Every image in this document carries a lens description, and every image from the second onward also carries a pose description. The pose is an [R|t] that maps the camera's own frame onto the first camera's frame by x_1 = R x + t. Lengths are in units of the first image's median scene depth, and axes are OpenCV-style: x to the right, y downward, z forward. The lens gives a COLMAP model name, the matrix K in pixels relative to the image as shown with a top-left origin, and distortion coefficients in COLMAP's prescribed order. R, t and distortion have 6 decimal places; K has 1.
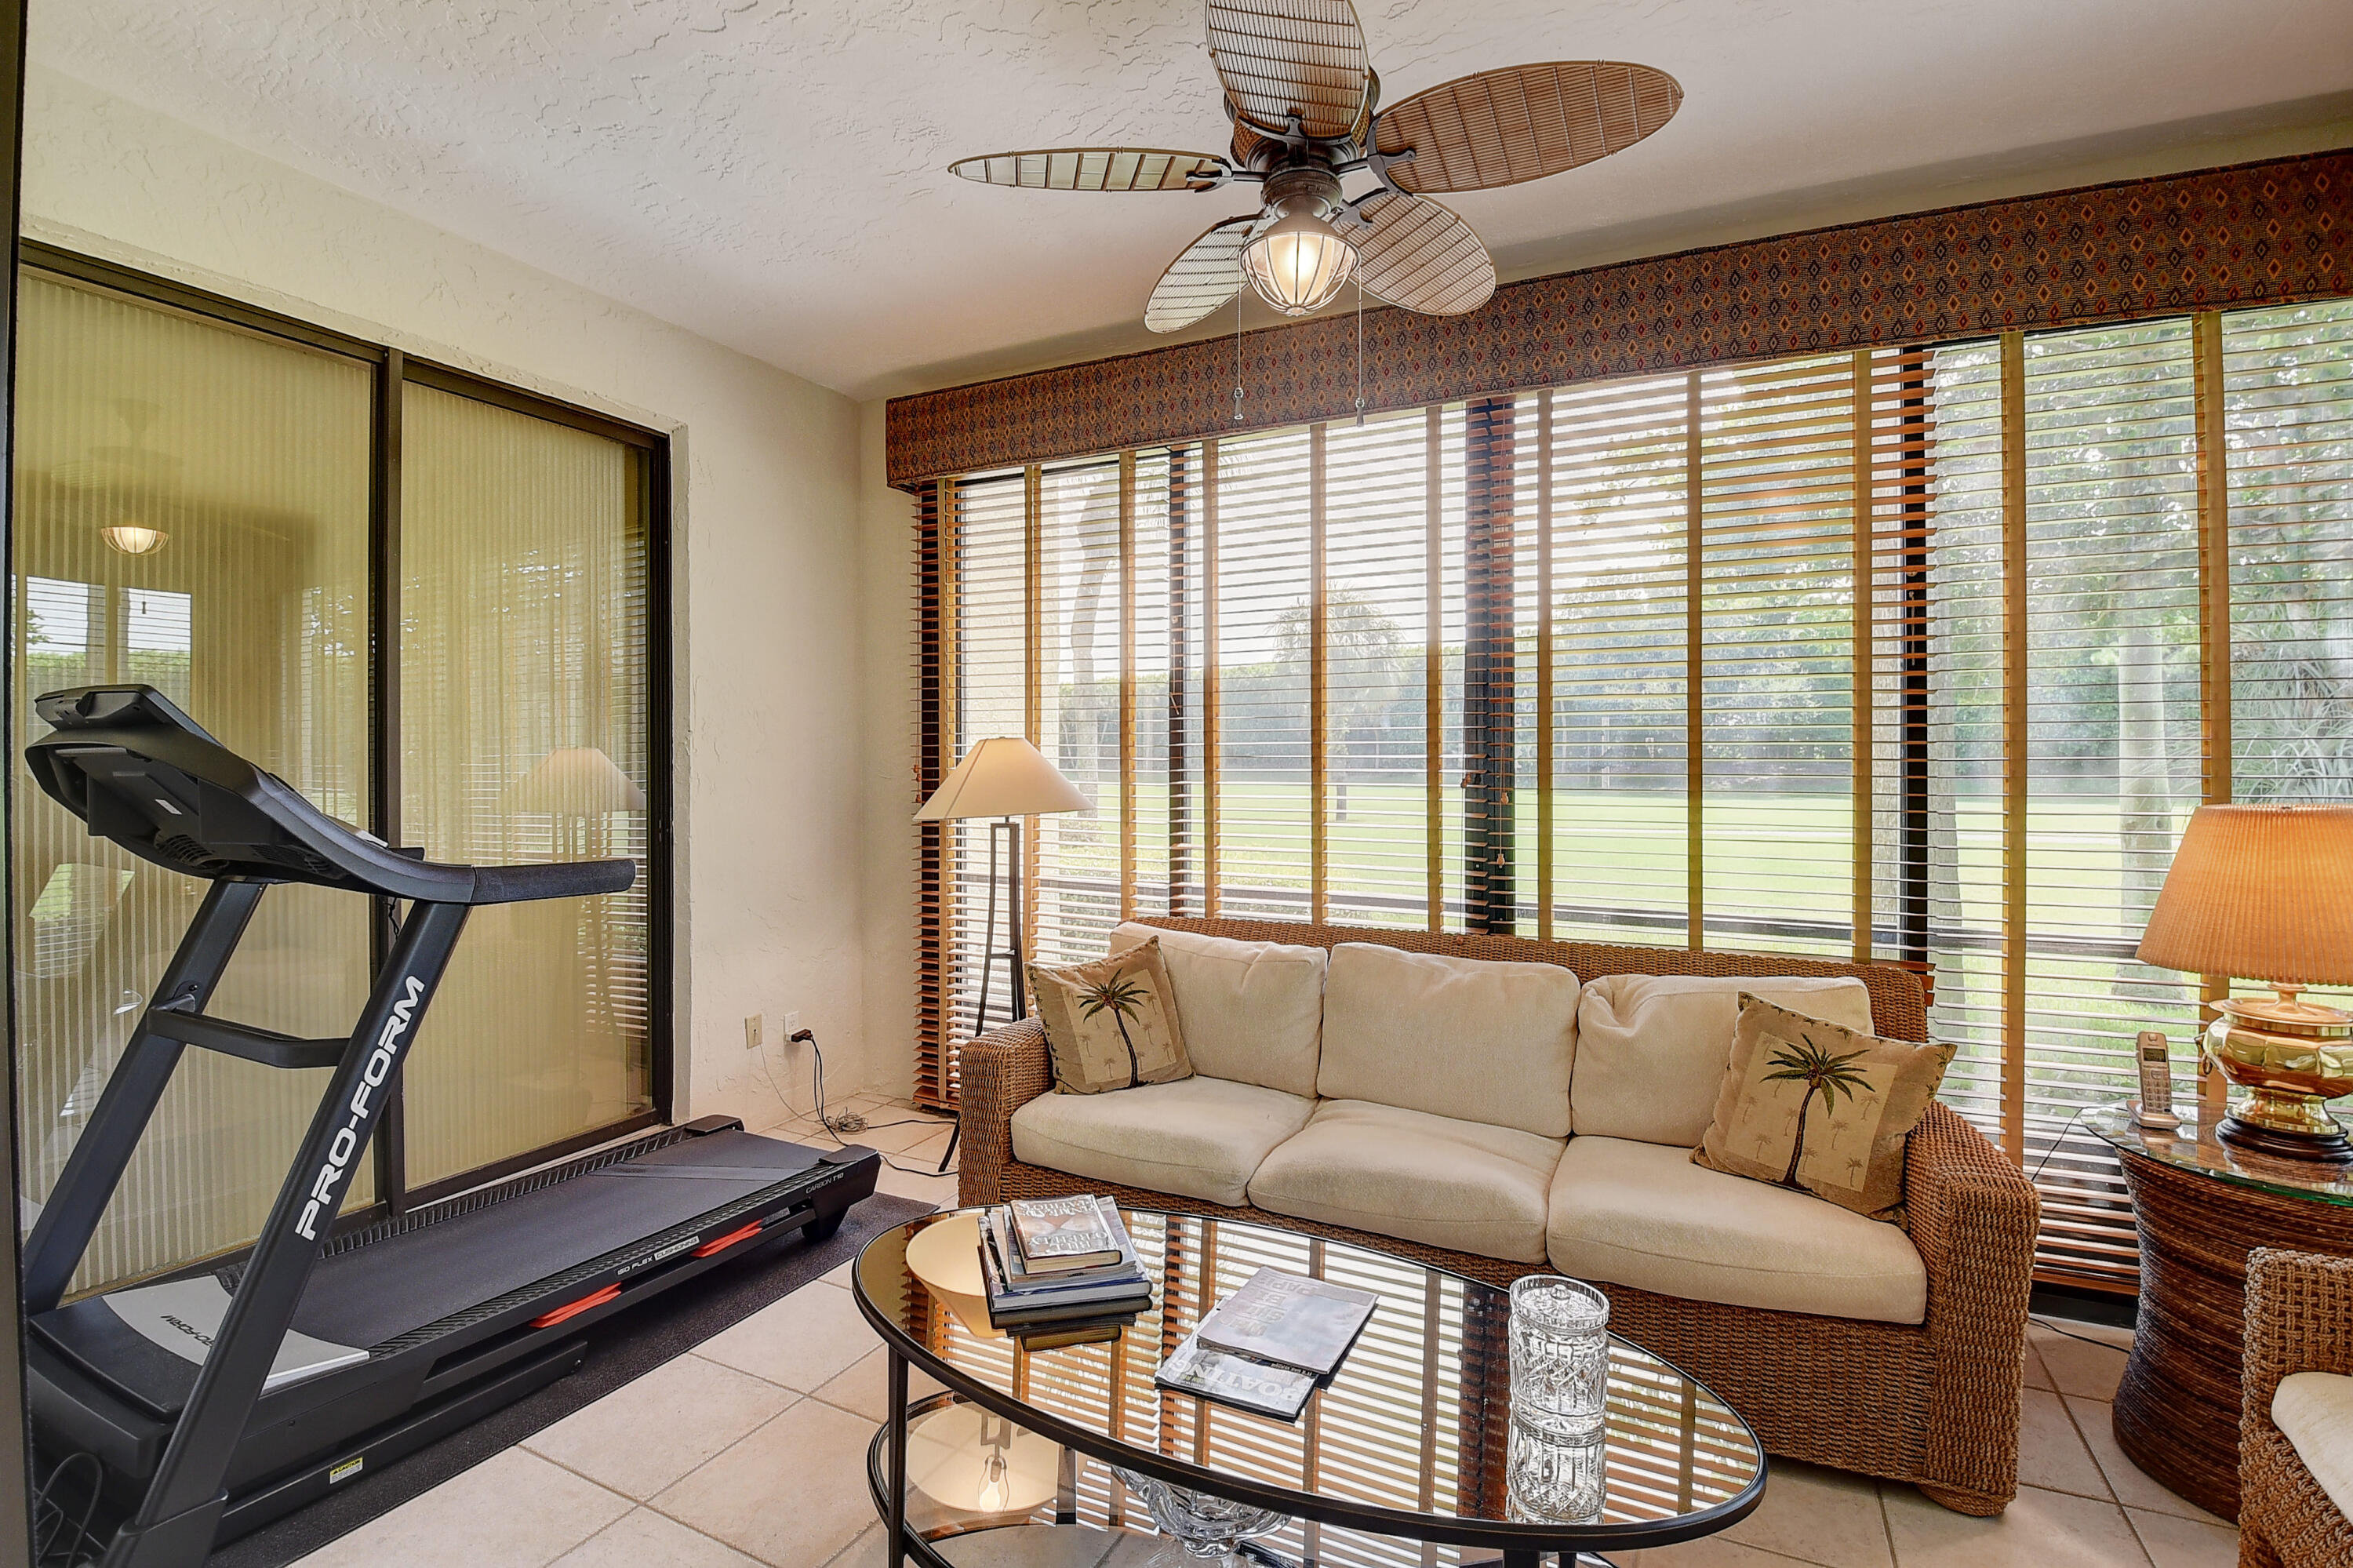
lens RADIAL K [[1039.1, 0, 1178.3], [0, 1039.1, 768.6], [0, 0, 1]] dist [0.002141, -0.016789]
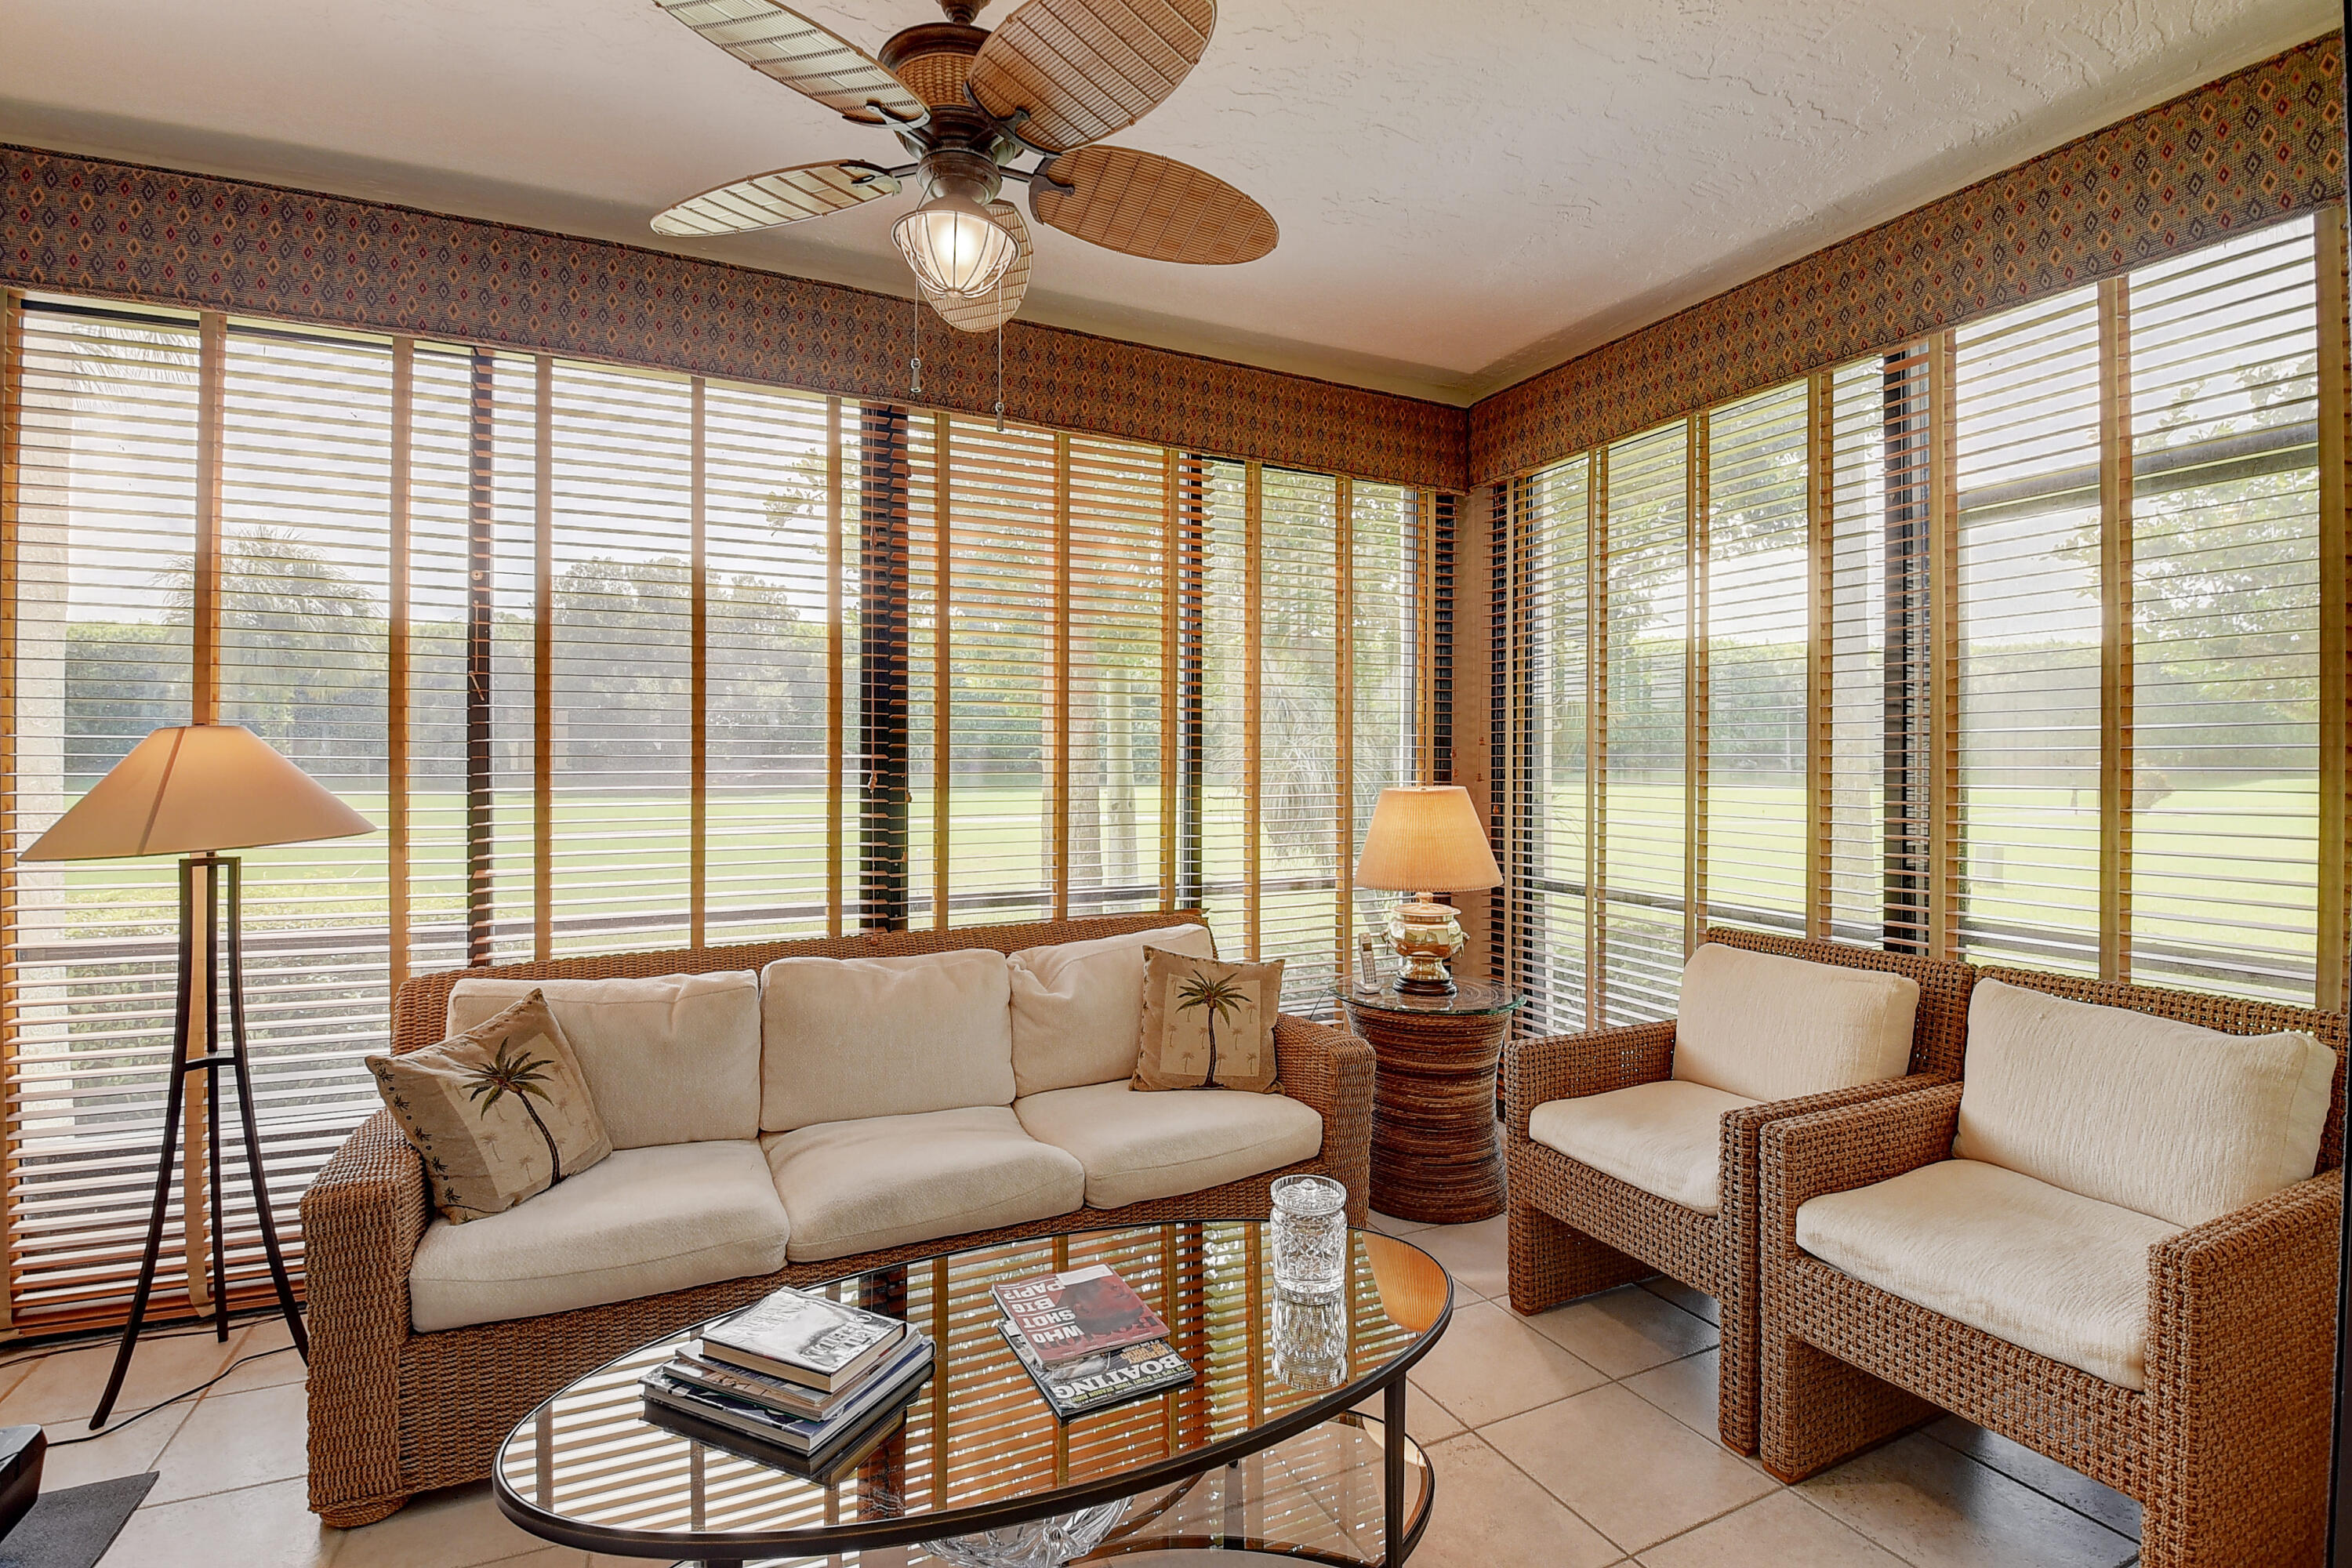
lens RADIAL K [[1038.6, 0, 1156.4], [0, 1038.6, 766.4], [0, 0, 1]] dist [0.002141, -0.016789]
pose [[0.634143, -0.004892, 0.773200, -0.364351], [0.006241, 0.999980, 0.001208, -0.001755], [-0.773191, 0.004059, 0.634161, 0.173687]]
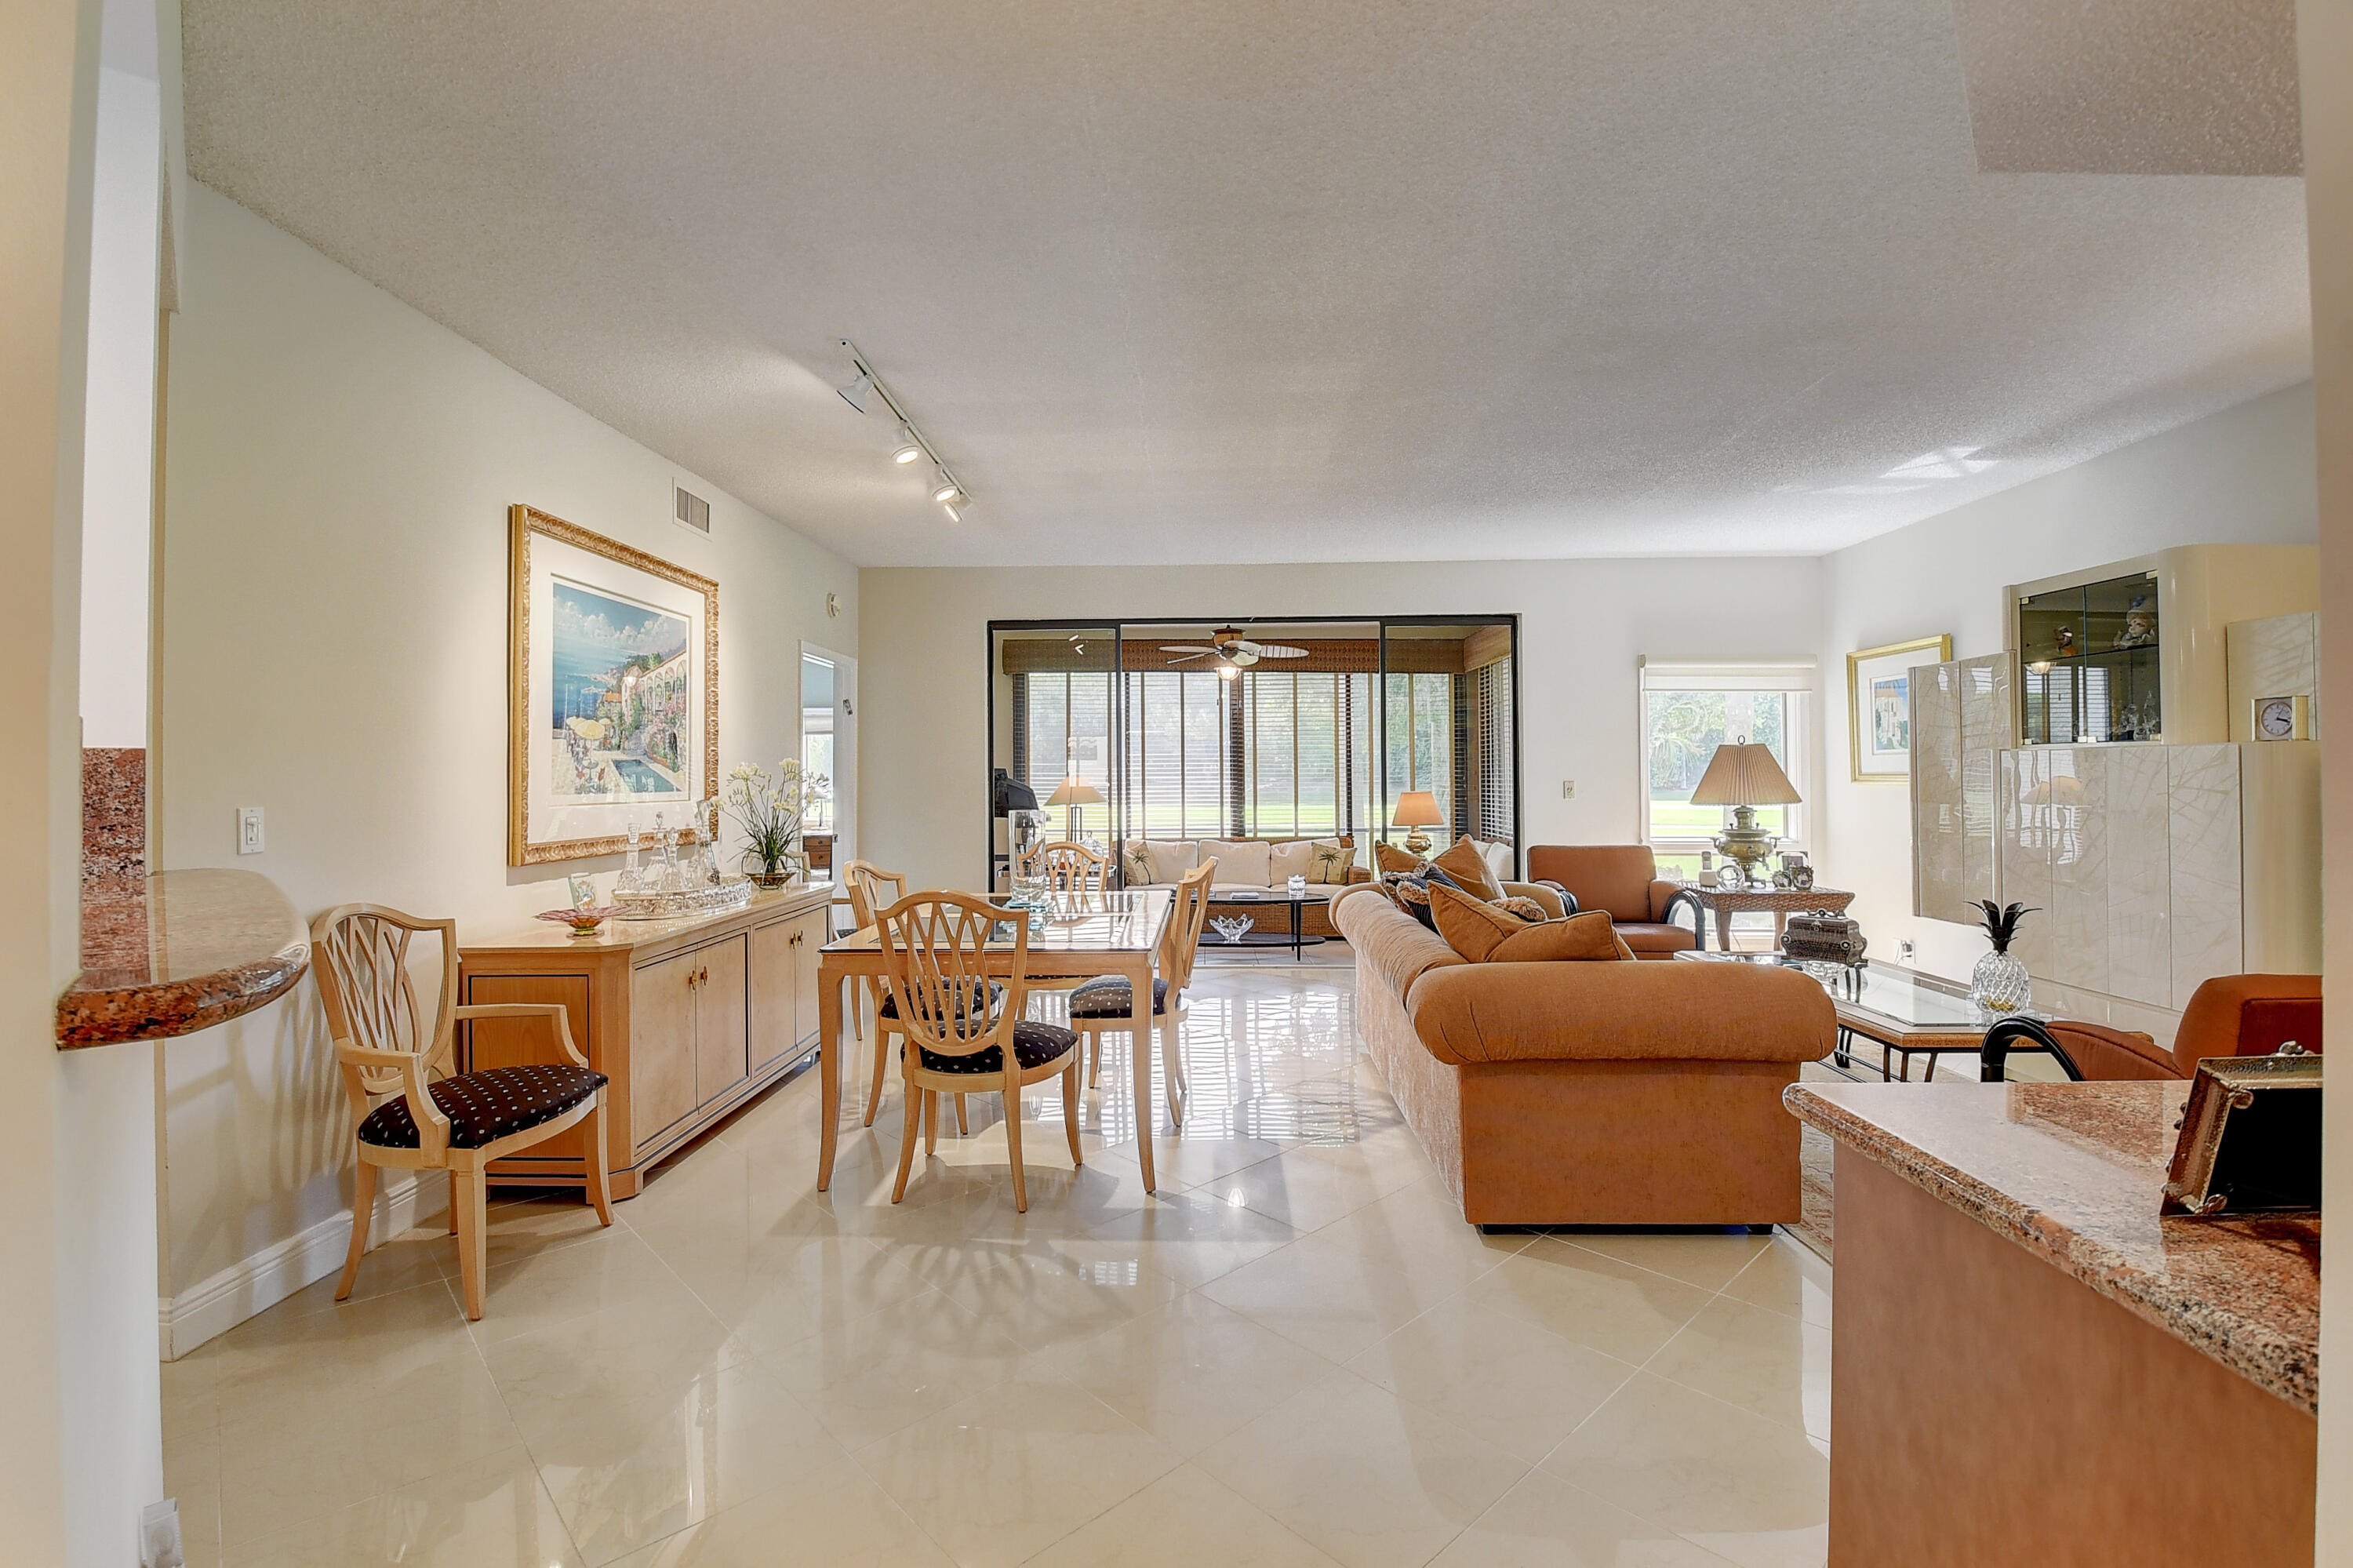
lens RADIAL K [[1039.1, 0, 1166.0], [0, 1039.1, 753.3], [0, 0, 1]] dist [0.002141, -0.016789]
pose [[0.909296, 0.002492, 0.416143, -1.413193], [0.009214, 0.999616, -0.026118, -0.021218], [-0.416048, 0.027583, 0.908924, -2.083475]]
